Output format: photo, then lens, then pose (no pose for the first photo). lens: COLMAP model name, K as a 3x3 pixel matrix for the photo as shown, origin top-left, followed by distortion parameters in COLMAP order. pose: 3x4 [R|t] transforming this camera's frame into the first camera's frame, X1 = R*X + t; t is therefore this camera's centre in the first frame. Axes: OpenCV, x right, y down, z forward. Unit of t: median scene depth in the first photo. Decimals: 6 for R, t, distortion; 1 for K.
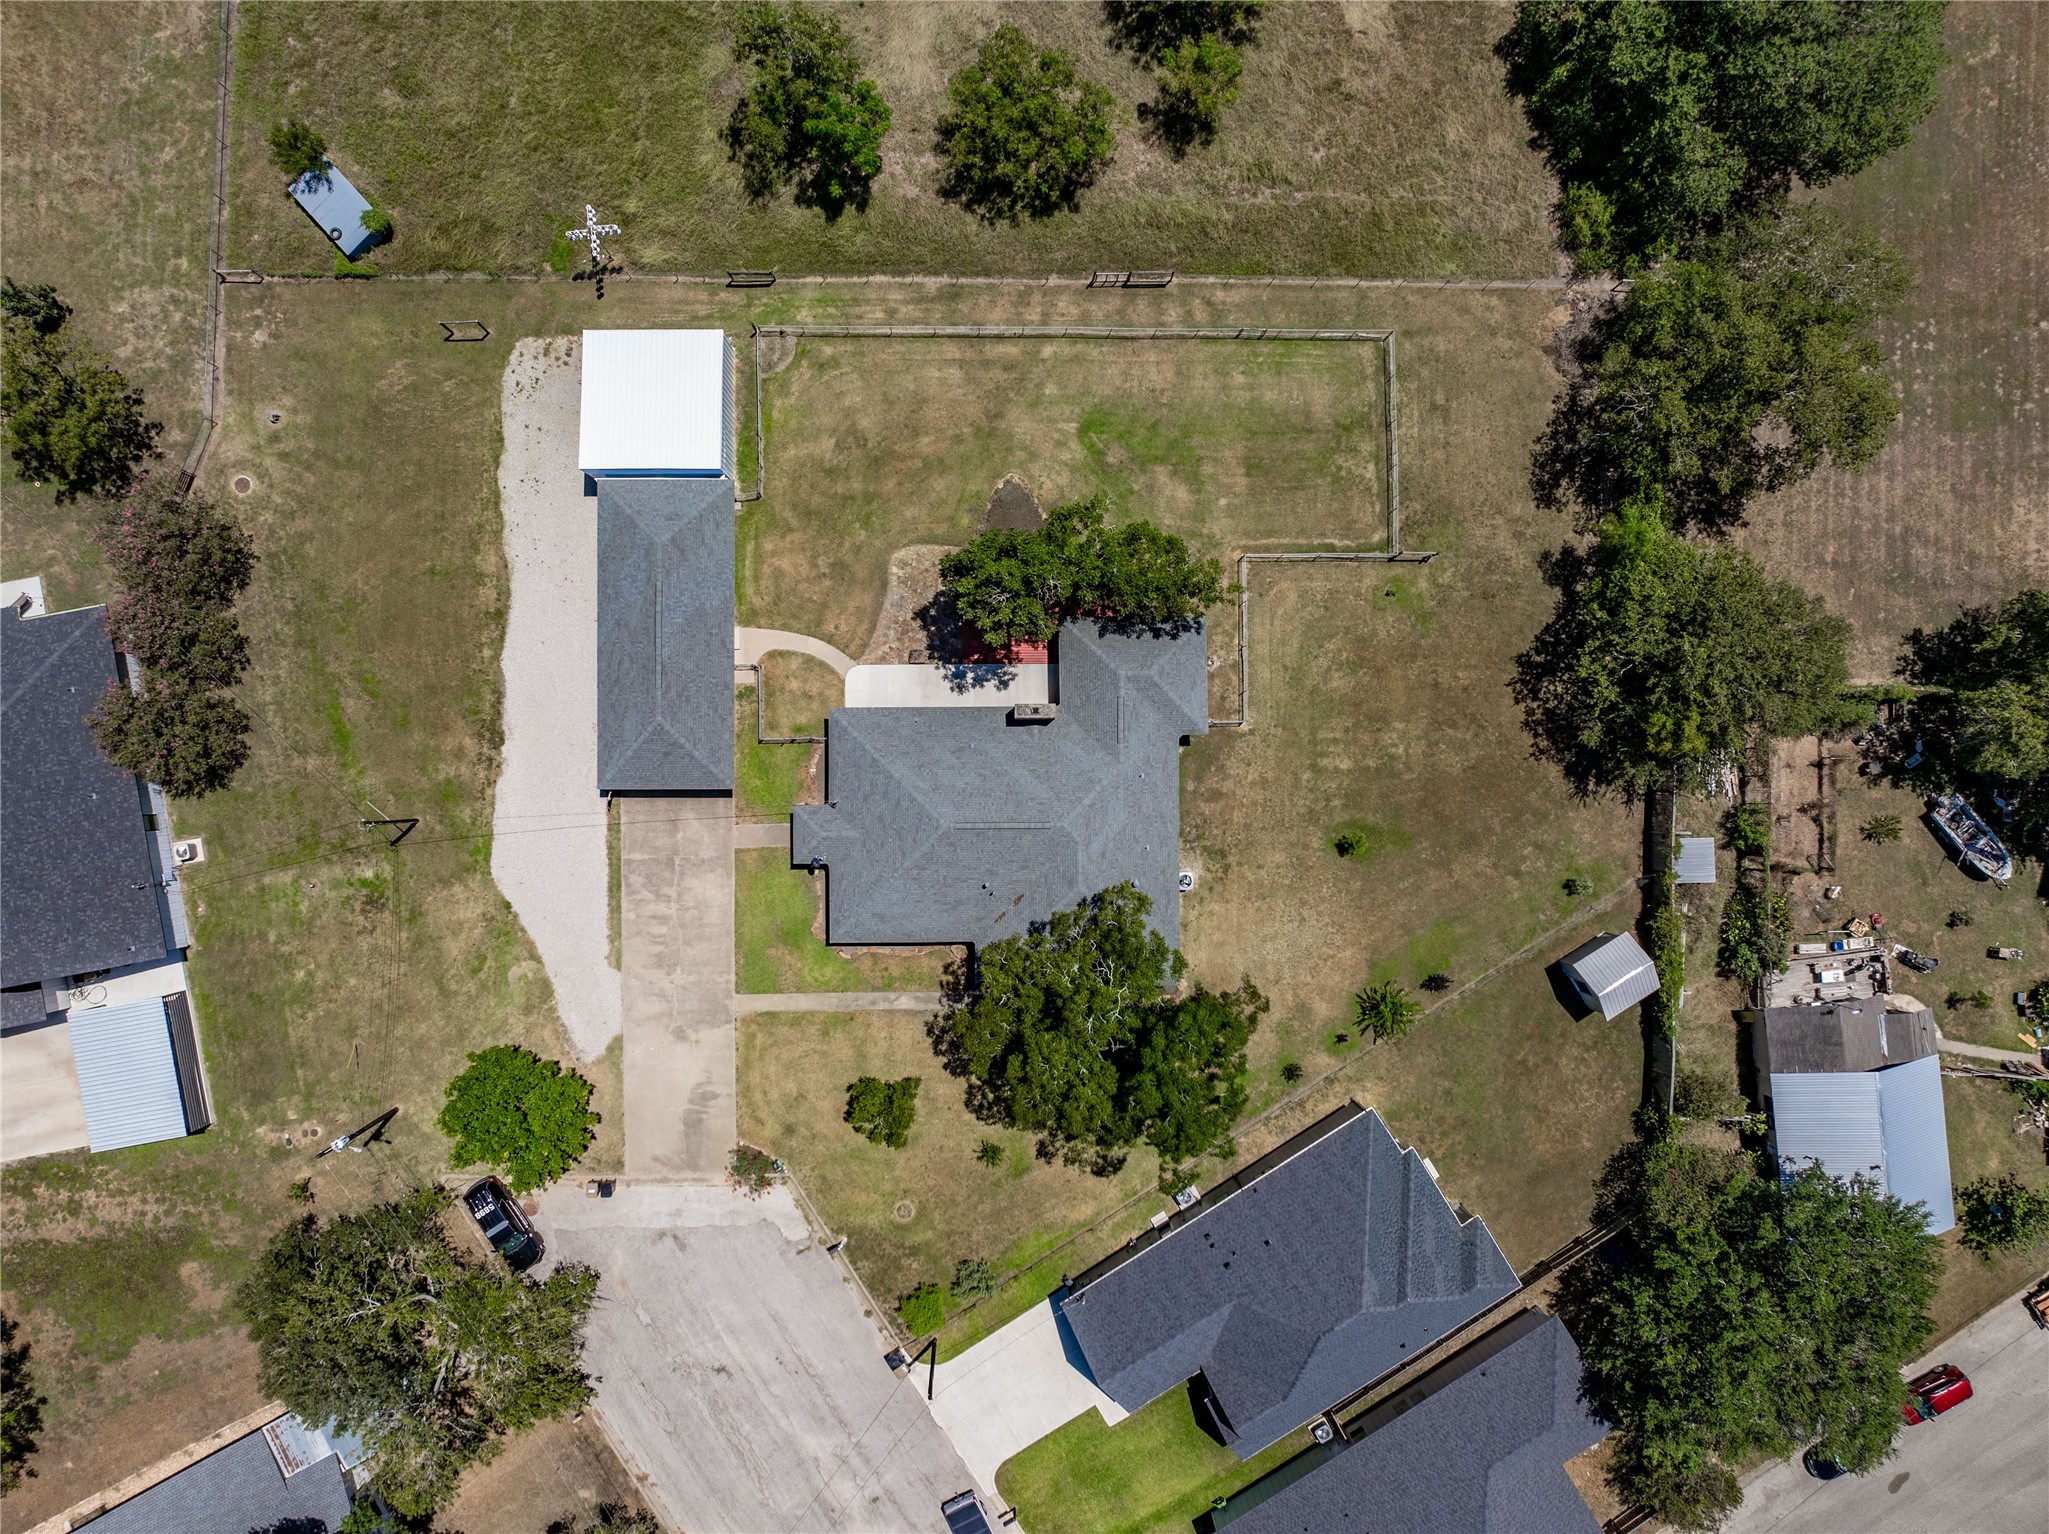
lens RADIAL K [[1438.9, 0, 1024.5], [0, 1438.9, 767.0], [0, 0, 1]] dist [-0.038894, 0.010173]
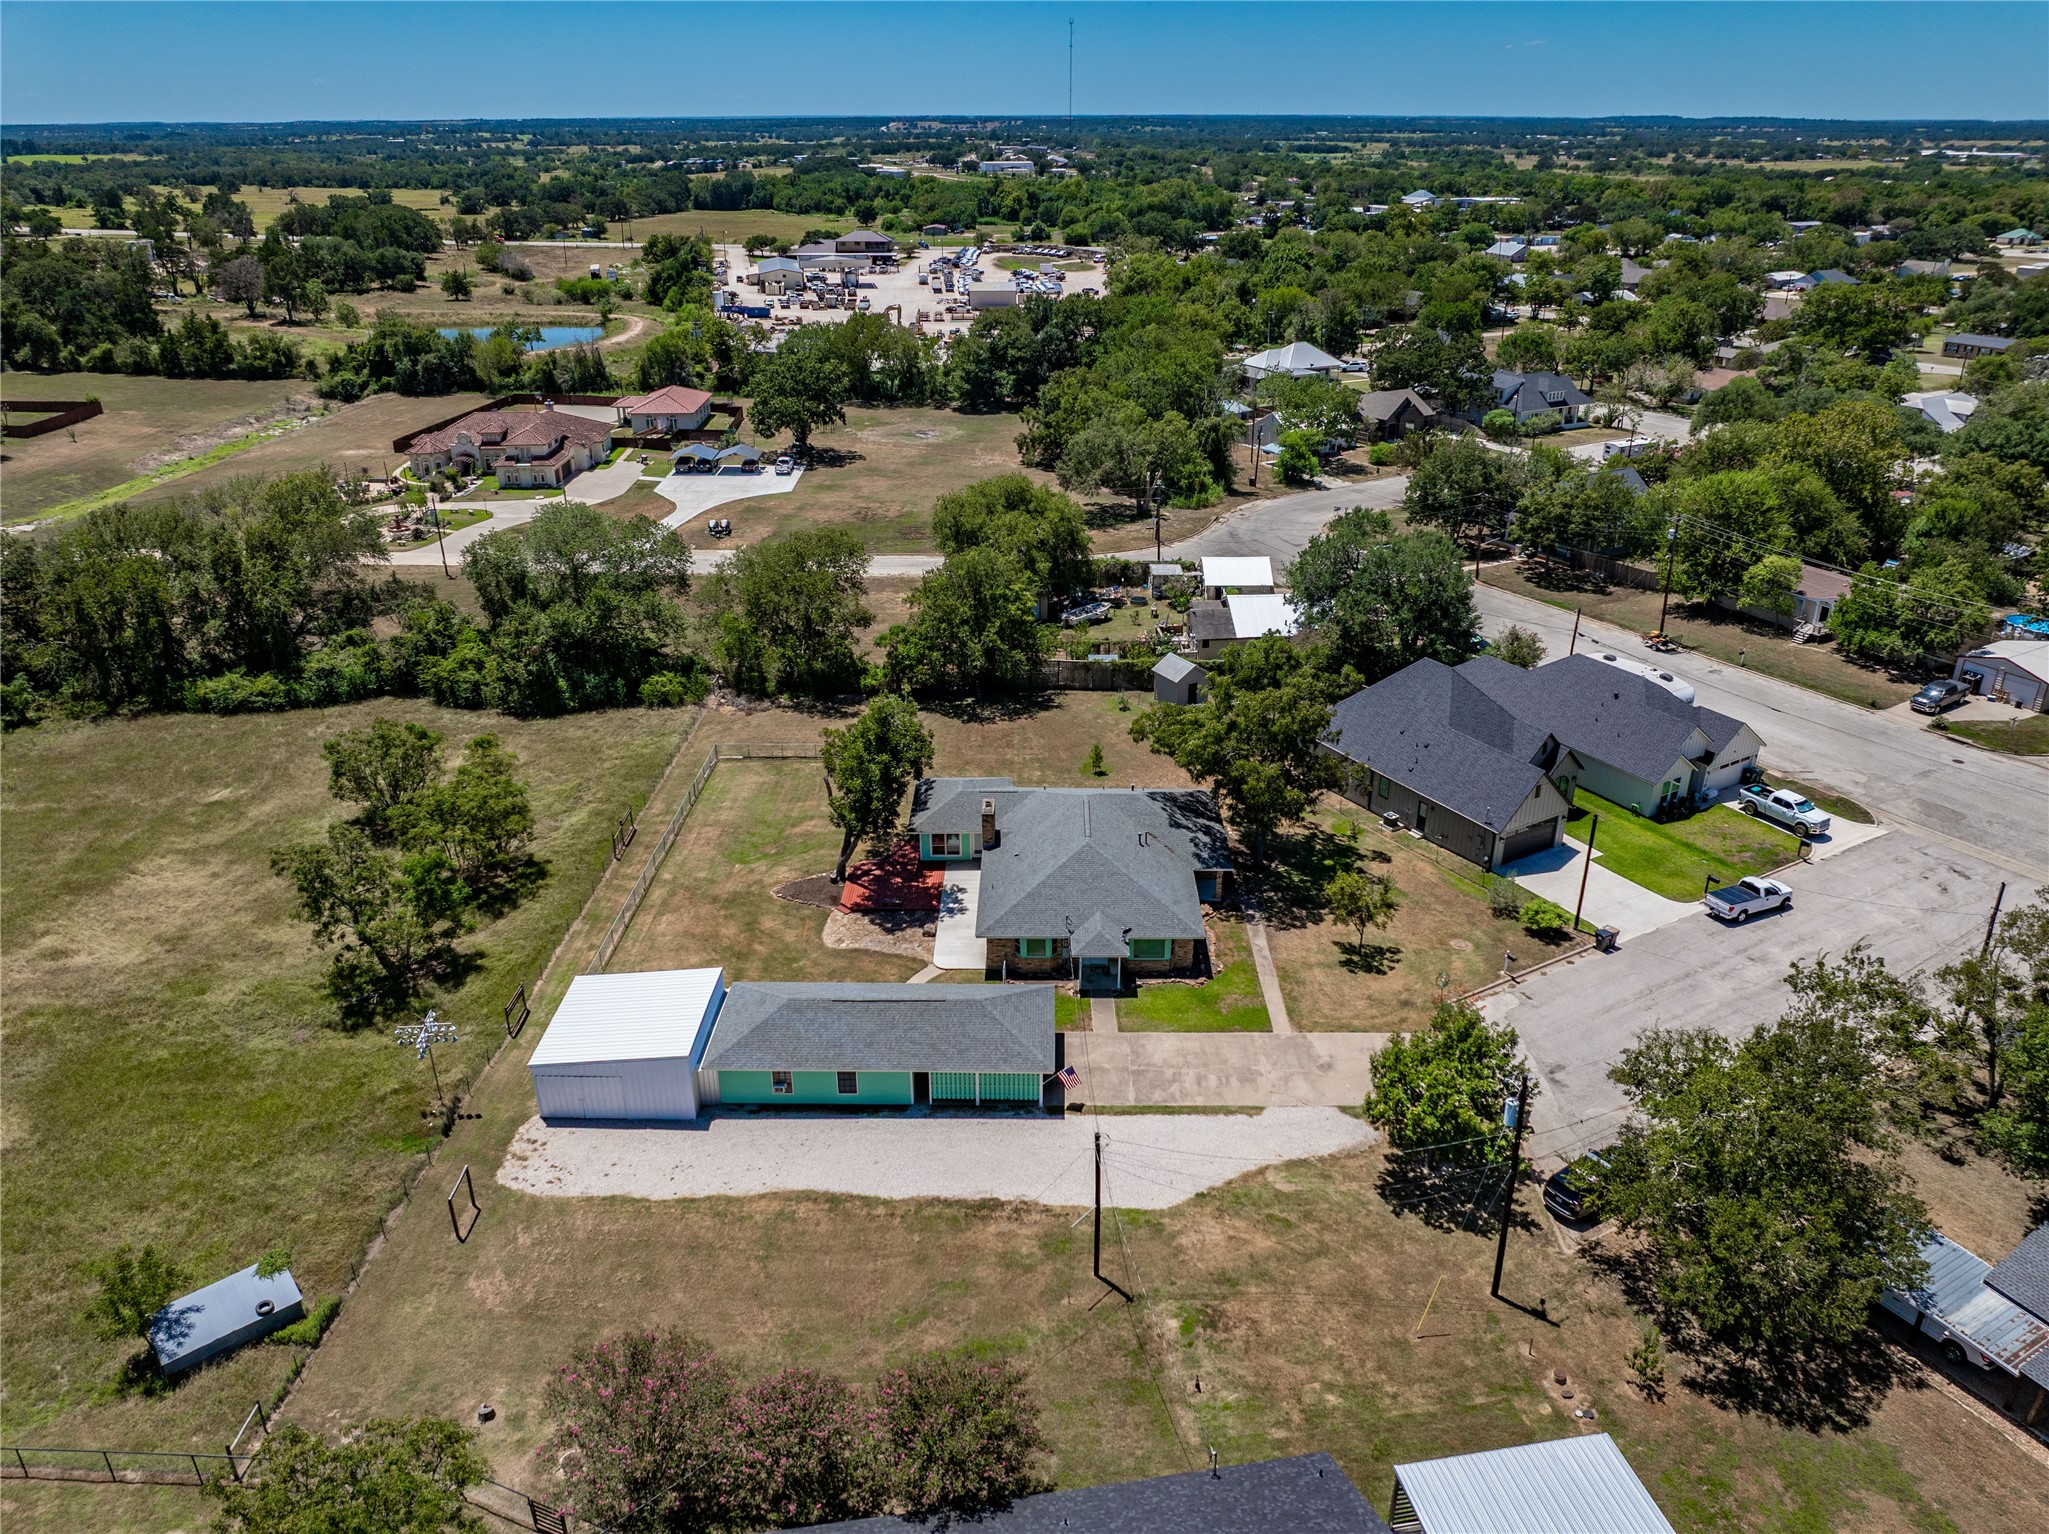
lens RADIAL K [[1438.9, 0, 1024.5], [0, 1438.9, 767.0], [0, 0, 1]] dist [-0.038894, 0.010173]
pose [[0.022353, -0.428515, 0.903258, -0.977680], [0.999667, 0.021245, -0.014660, 0.005363], [-0.012907, 0.903285, 0.428848, 0.442745]]
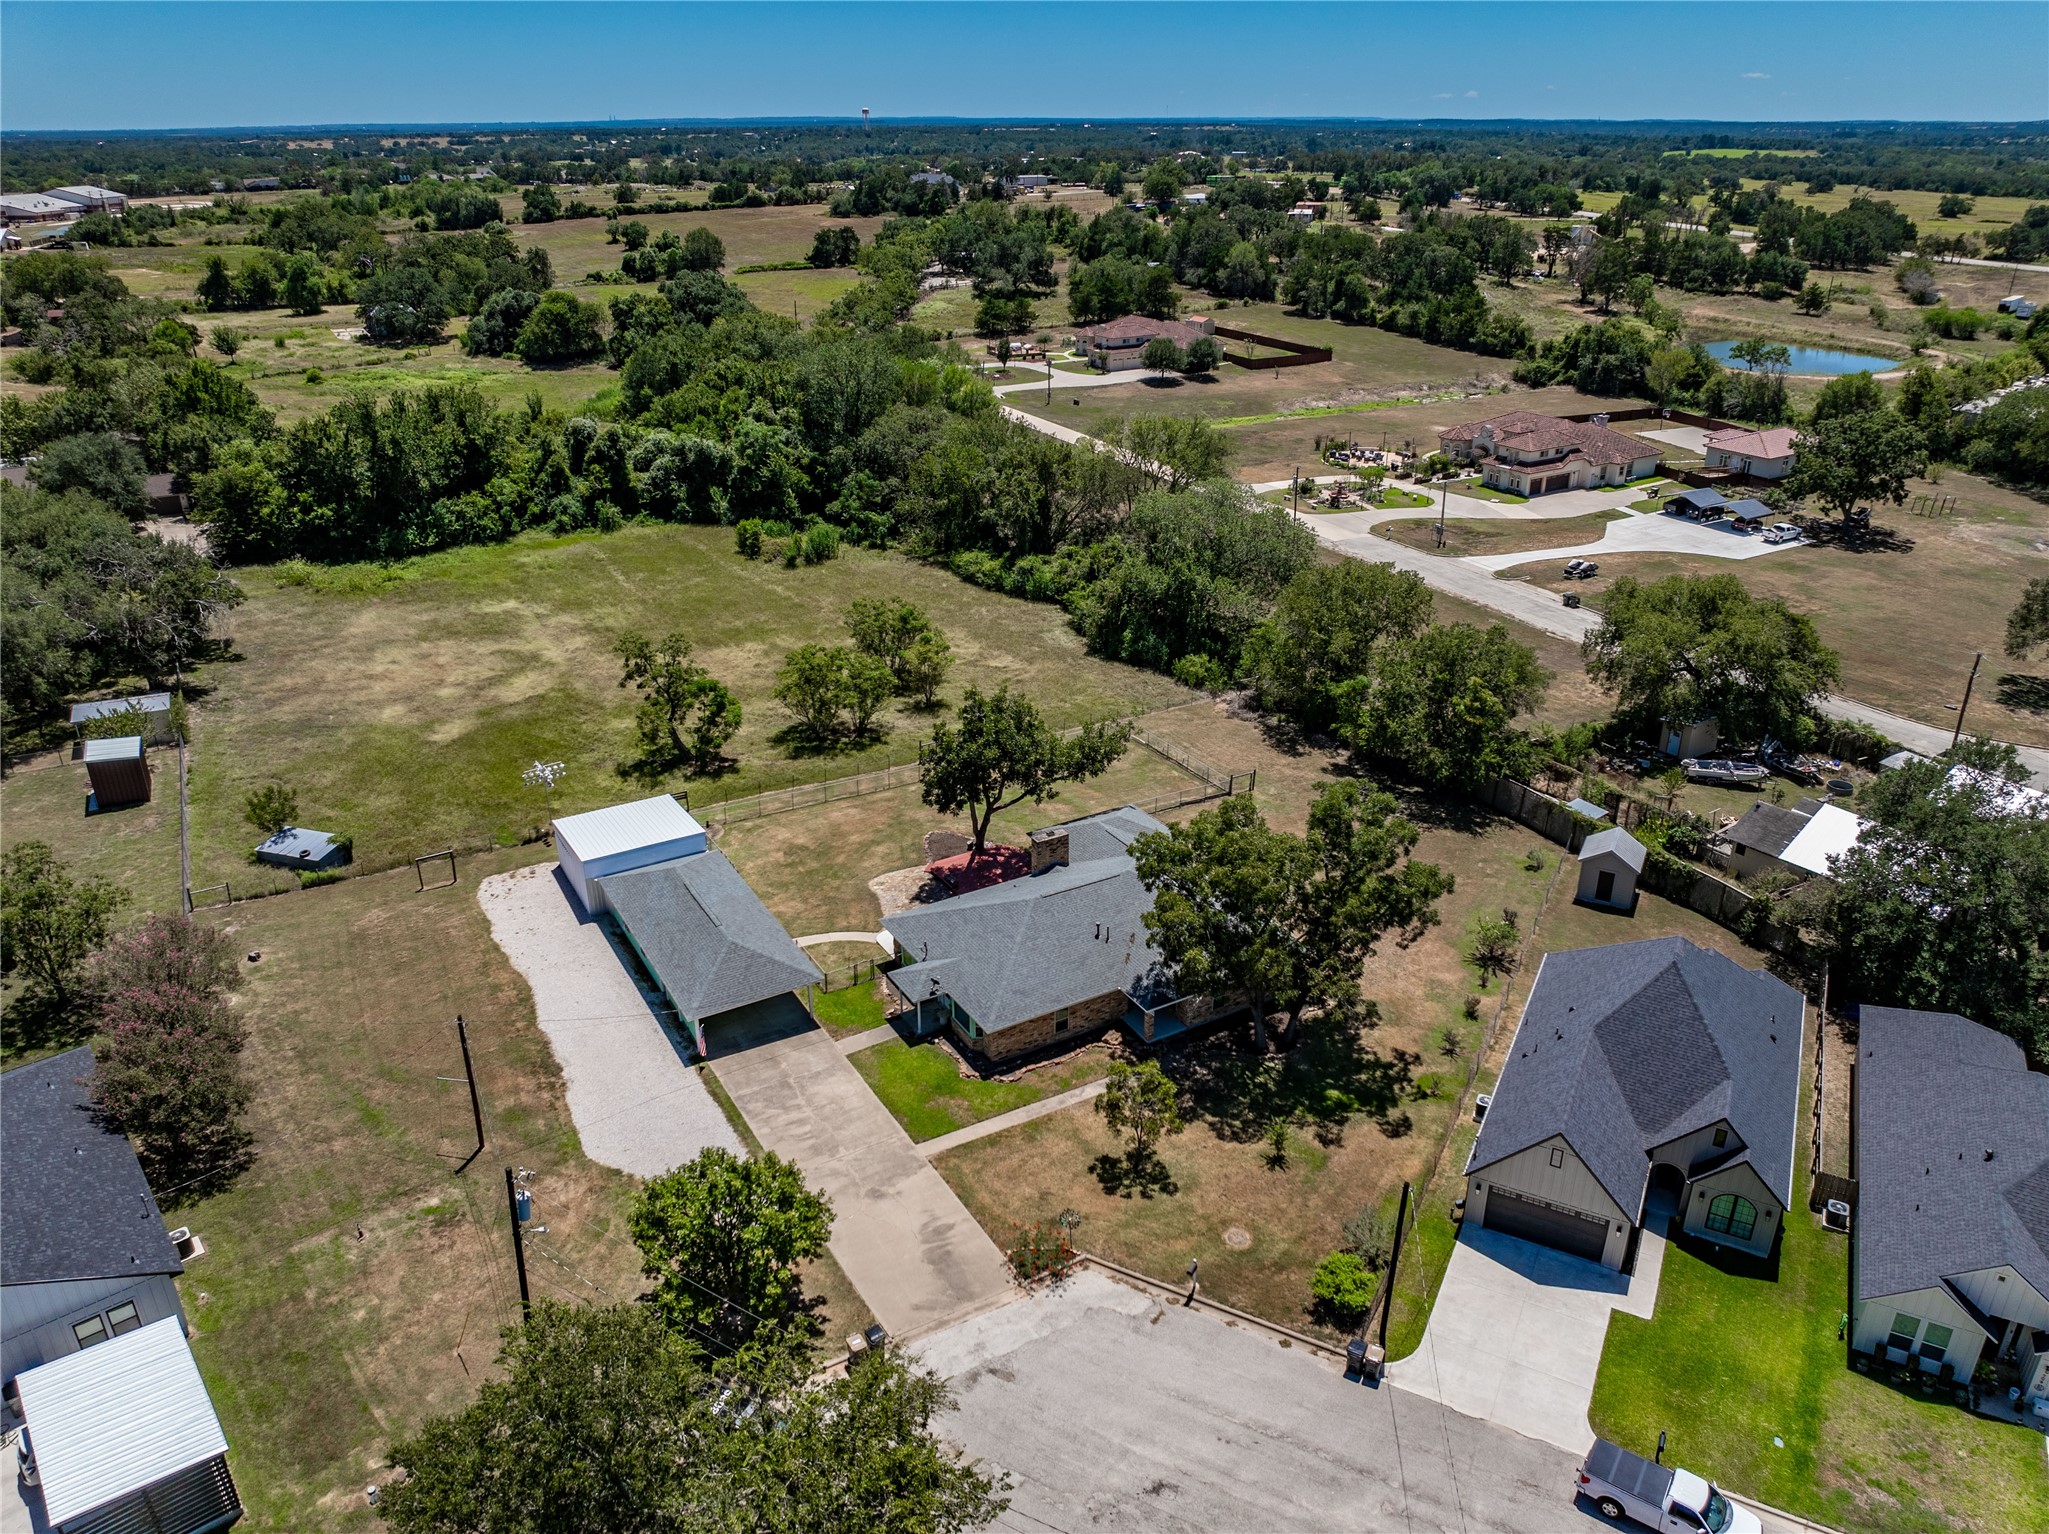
lens RADIAL K [[1438.9, 0, 1024.5], [0, 1438.9, 767.0], [0, 0, 1]] dist [-0.038894, 0.010173]
pose [[0.866260, -0.222431, 0.447345, -0.471745], [0.499535, 0.372043, -0.782335, 0.762363], [0.007584, 0.901171, 0.433398, 0.438928]]
